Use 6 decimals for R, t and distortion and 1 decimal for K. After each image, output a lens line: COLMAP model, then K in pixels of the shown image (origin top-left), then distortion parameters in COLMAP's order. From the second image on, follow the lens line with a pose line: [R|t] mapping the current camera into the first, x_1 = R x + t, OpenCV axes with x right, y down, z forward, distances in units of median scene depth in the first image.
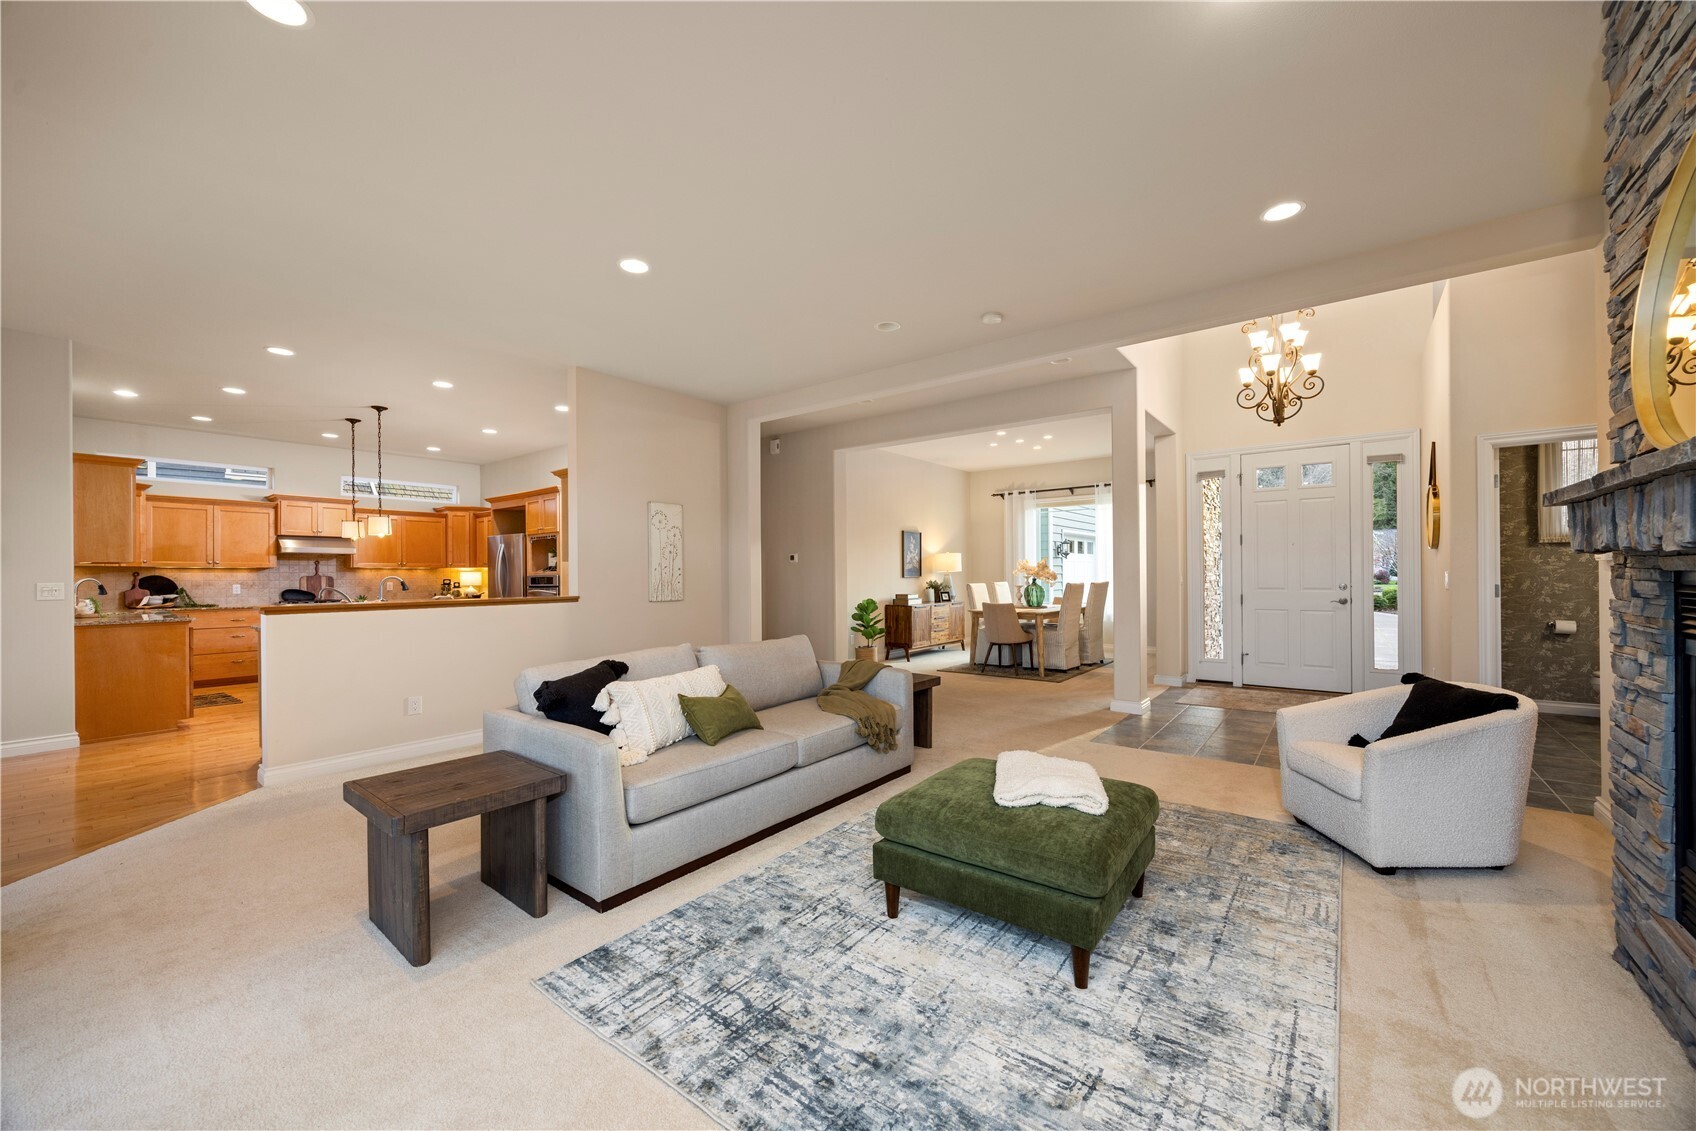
lens RADIAL K [[667.7, 0, 859.1], [0, 667.7, 569.6], [0, 0, 1]] dist [0.003751, 0.000262]
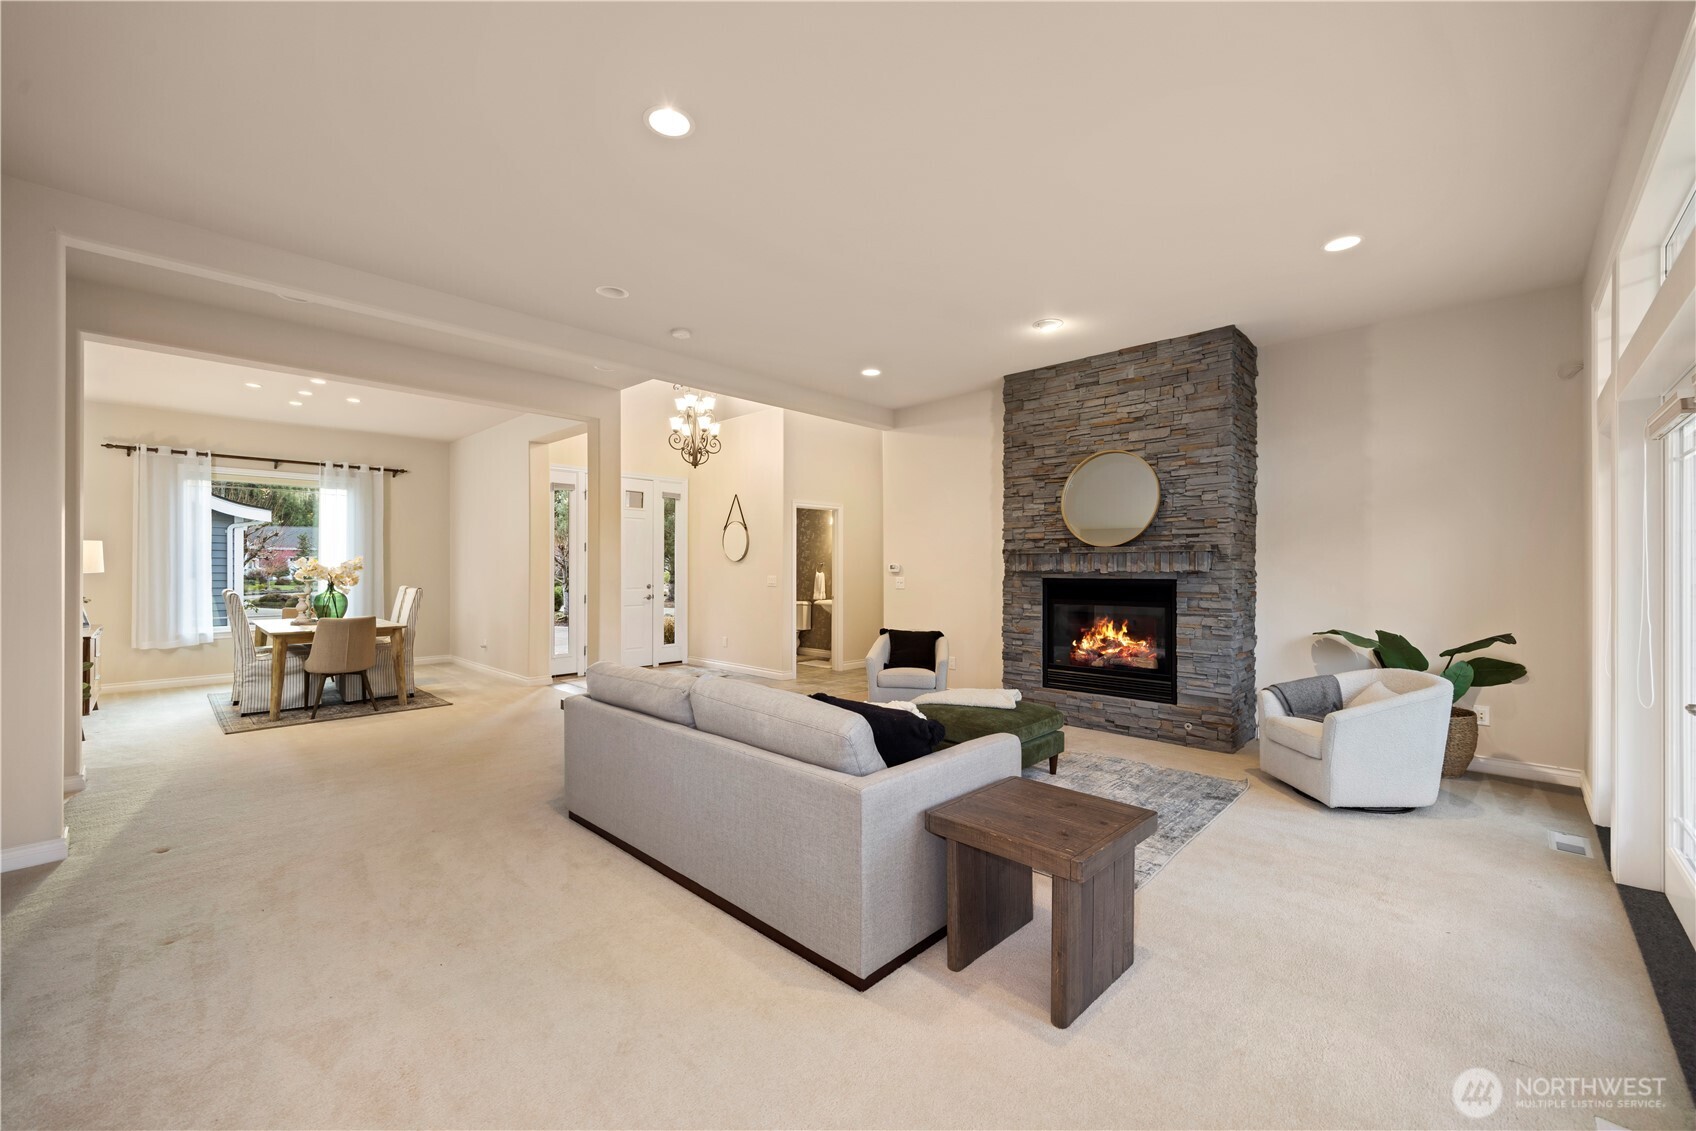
lens RADIAL K [[667.7, 0, 868.6], [0, 667.7, 574.0], [0, 0, 1]] dist [0.003751, 0.000262]
pose [[0.093405, 0.001521, 0.995627, -1.580622], [-0.009581, 0.999954, -0.000629, -0.007147], [-0.995582, -0.009480, 0.093415, 1.195140]]
